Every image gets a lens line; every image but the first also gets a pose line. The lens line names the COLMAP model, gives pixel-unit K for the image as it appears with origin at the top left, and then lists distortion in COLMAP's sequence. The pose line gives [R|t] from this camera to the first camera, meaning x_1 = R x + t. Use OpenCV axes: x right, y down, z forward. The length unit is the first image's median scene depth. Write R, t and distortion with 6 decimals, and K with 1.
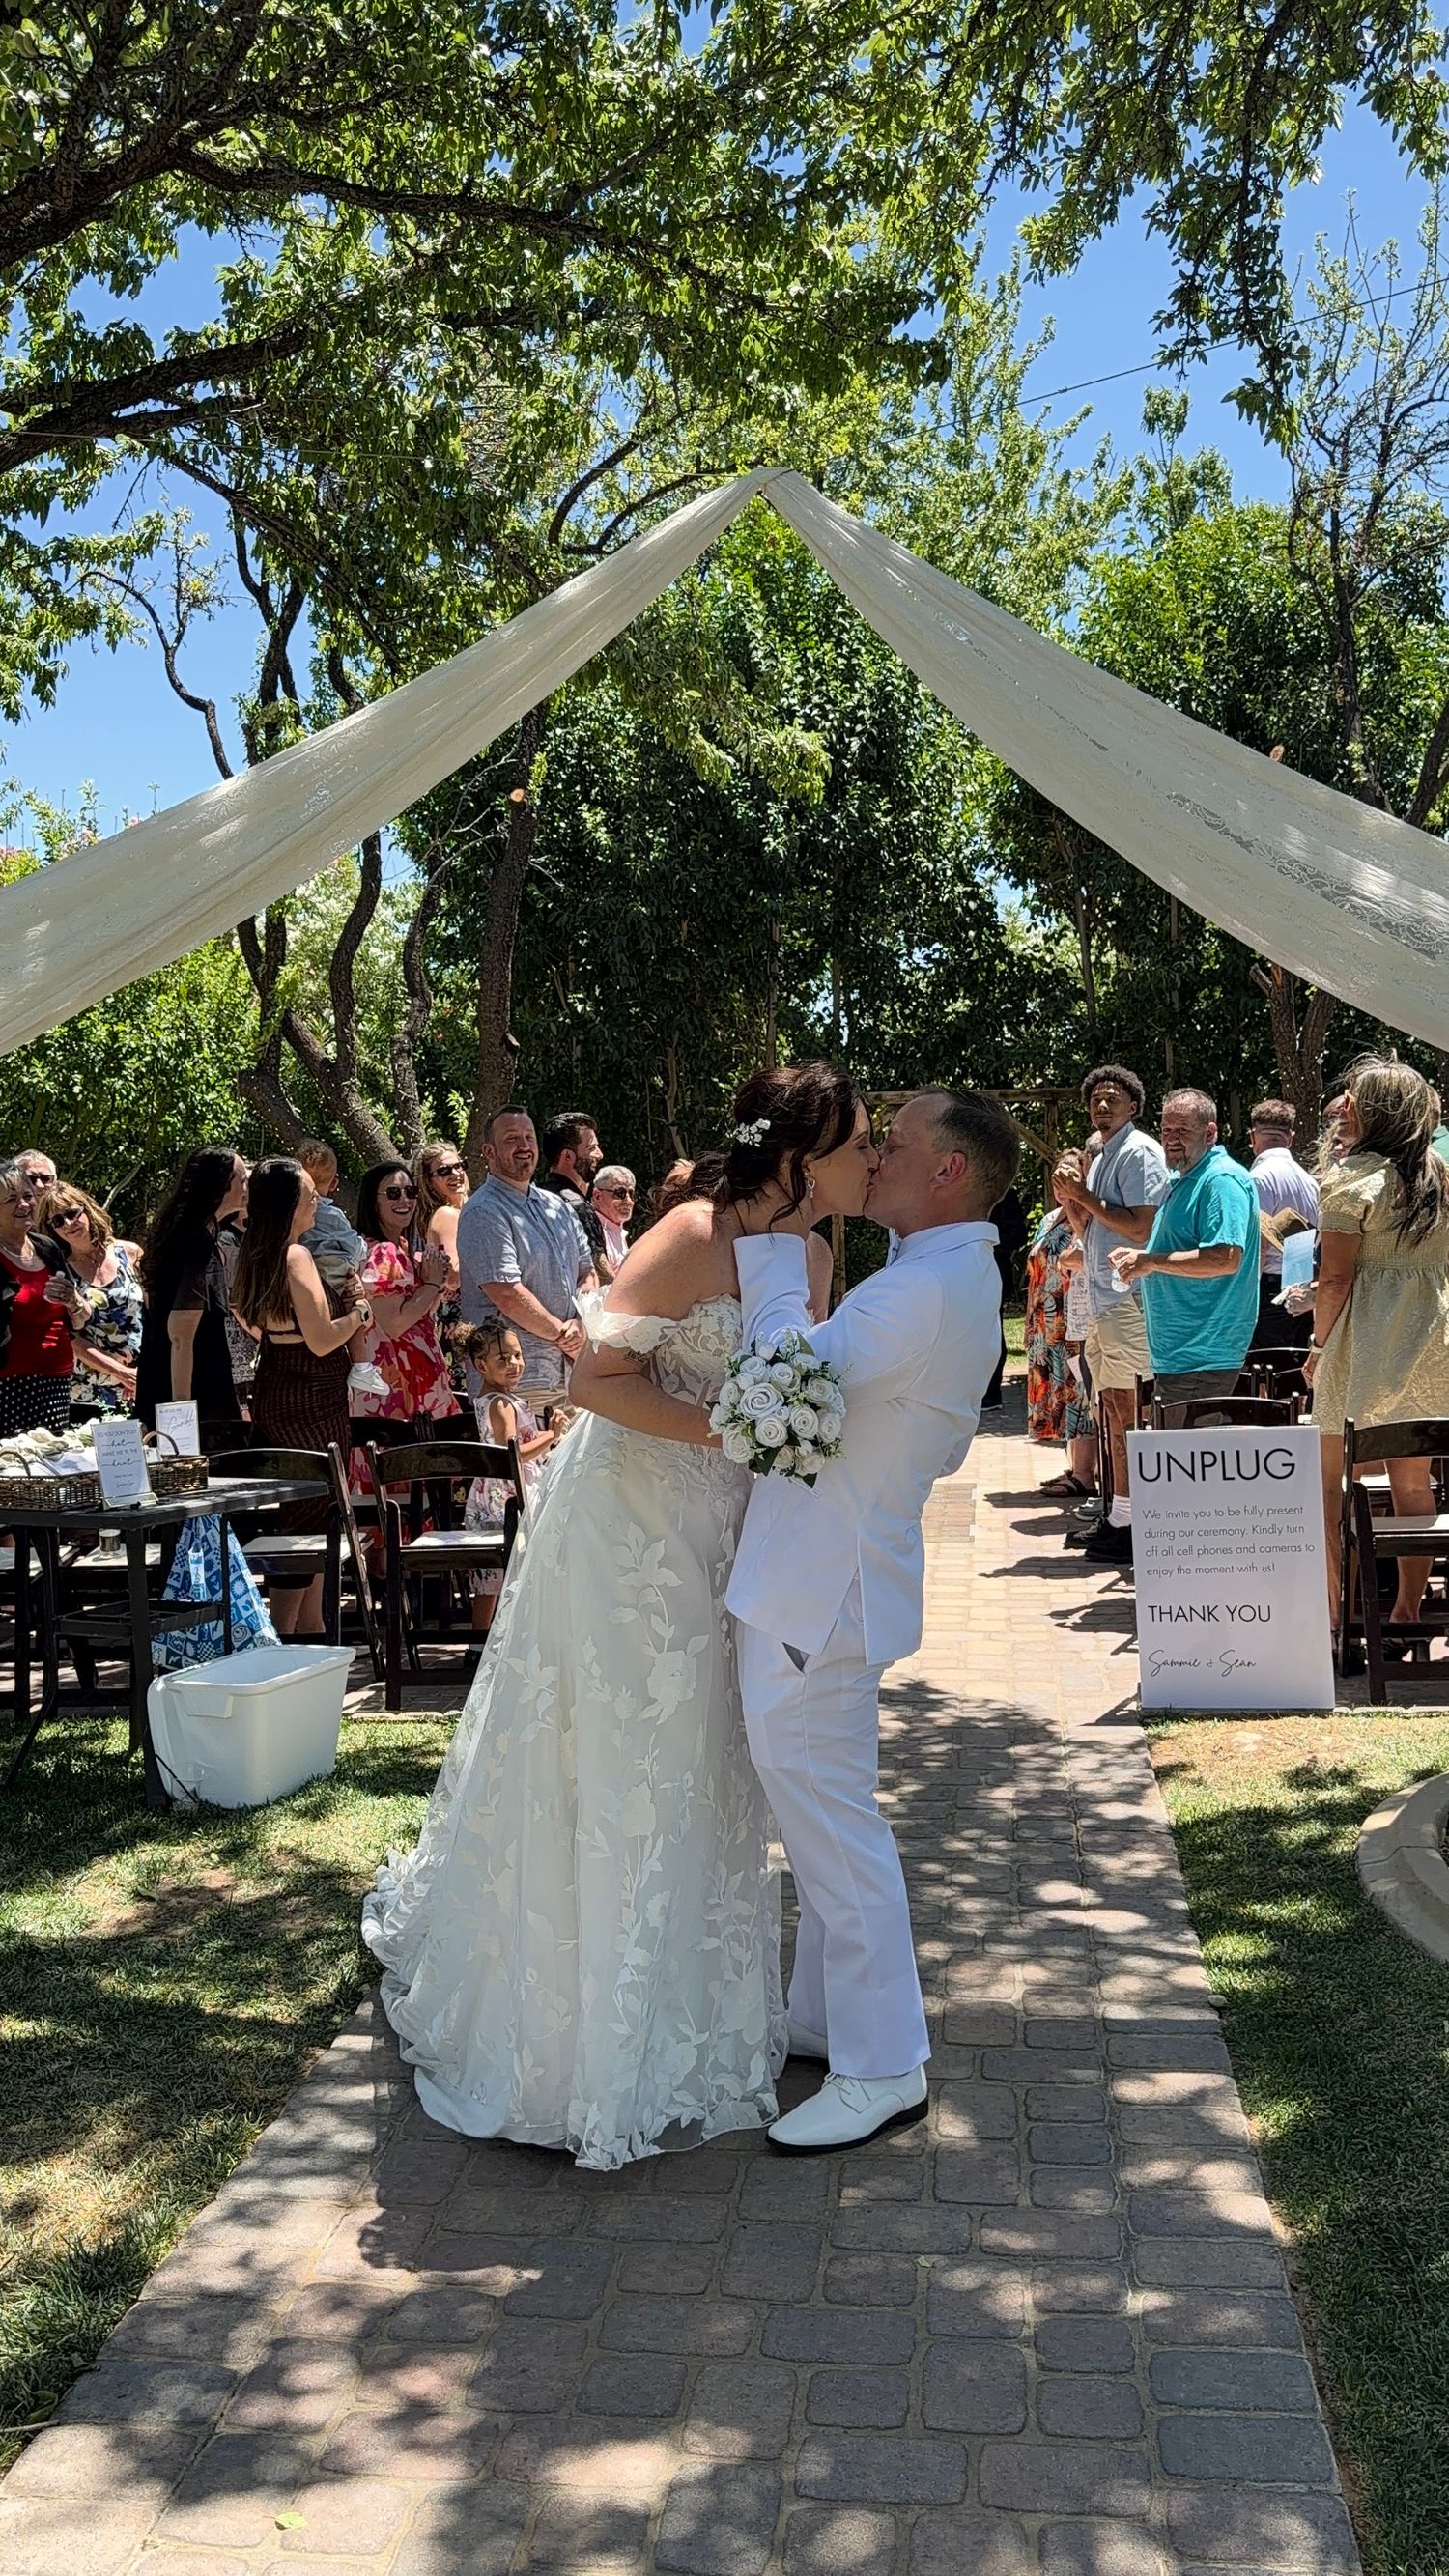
lens RADIAL K [[2445.5, 0, 732.6], [0, 2445.5, 1297.5], [0, 0, 1]] dist [0.239217, -0.697356]
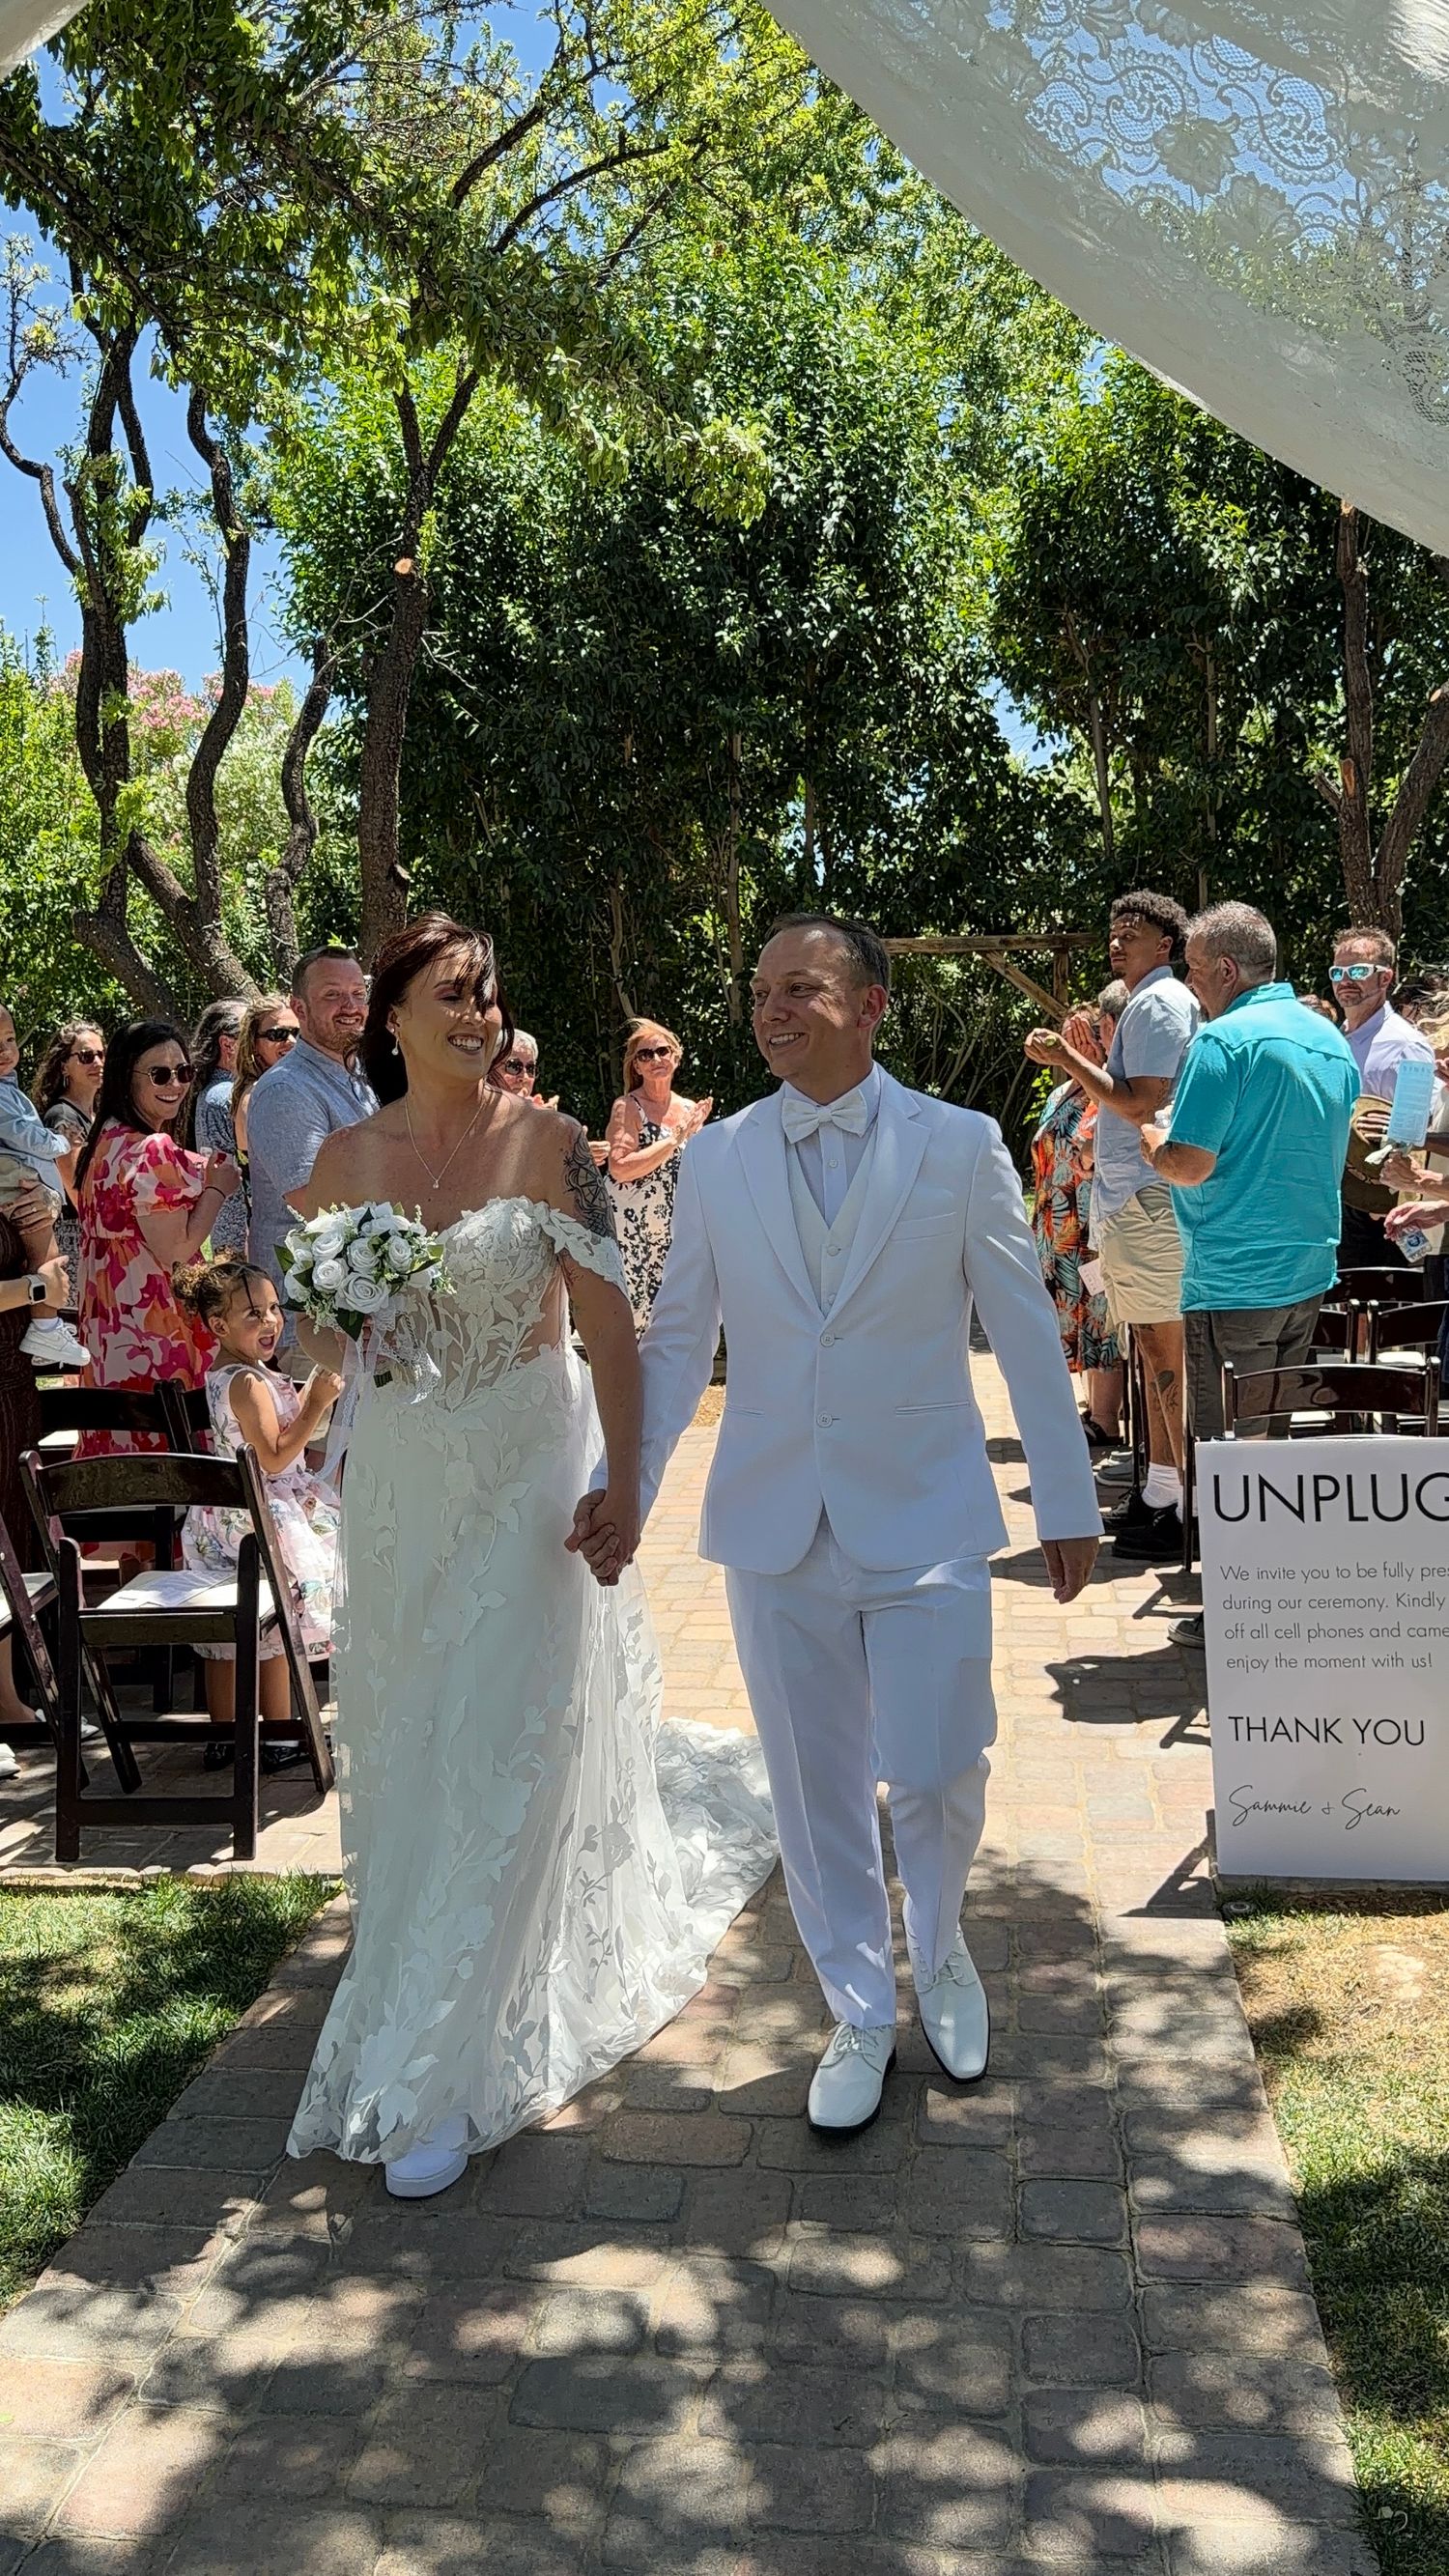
lens RADIAL K [[2445.5, 0, 732.6], [0, 2445.5, 1297.5], [0, 0, 1]] dist [0.239217, -0.697356]
pose [[0.999989, -0.004552, -0.000863, 0.016694], [0.004592, 0.998466, 0.055173, -0.007523], [0.000610, -0.055176, 0.998476, 0.148088]]
